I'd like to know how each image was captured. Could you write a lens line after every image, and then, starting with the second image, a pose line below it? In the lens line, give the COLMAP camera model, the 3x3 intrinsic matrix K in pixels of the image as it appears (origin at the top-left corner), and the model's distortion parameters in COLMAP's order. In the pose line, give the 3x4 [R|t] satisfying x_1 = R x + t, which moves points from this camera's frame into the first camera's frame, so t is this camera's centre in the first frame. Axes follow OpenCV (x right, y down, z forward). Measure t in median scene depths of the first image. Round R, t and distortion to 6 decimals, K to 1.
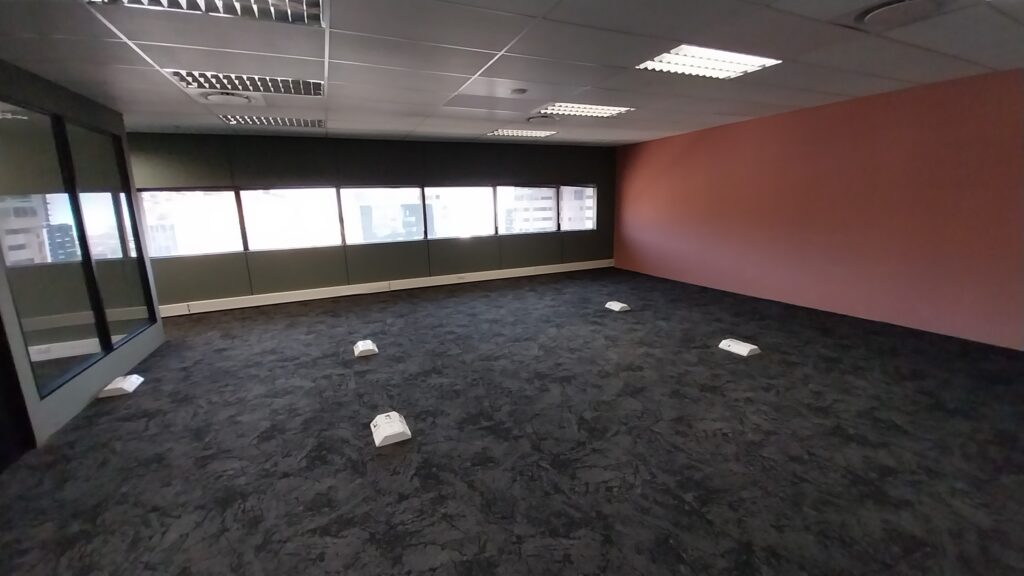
lens RADIAL K [[406.6, 0, 517.7], [0, 406.6, 288.4], [0, 0, 1]] dist [0.002577, 0.000020]
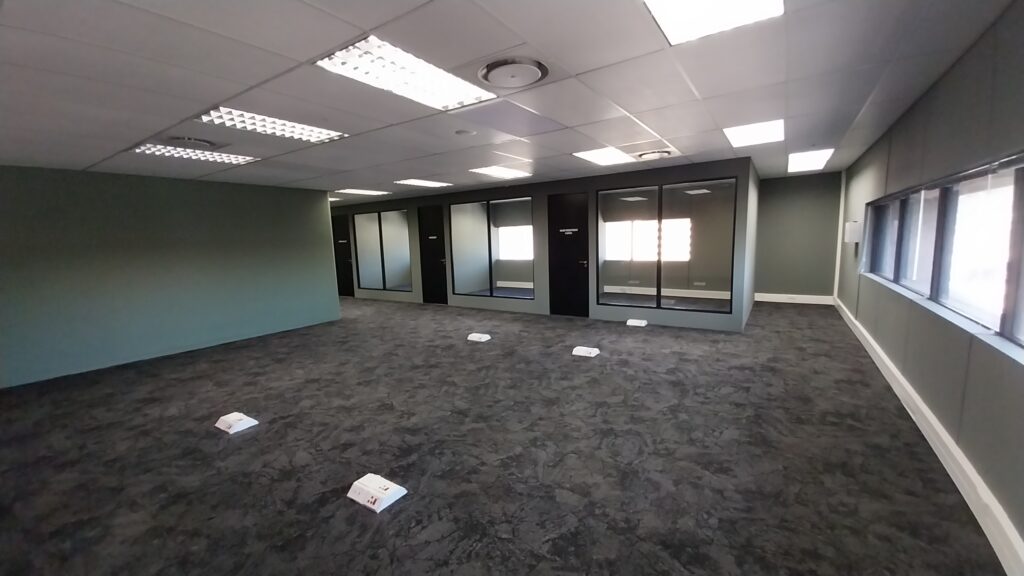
lens RADIAL K [[406.6, 0, 517.7], [0, 406.6, 288.4], [0, 0, 1]] dist [0.002577, 0.000020]
pose [[-0.844003, 0.122852, -0.522079, 0.438855], [-0.051376, 0.950419, 0.306700, -0.418599], [0.533873, 0.285677, -0.795844, 1.875248]]
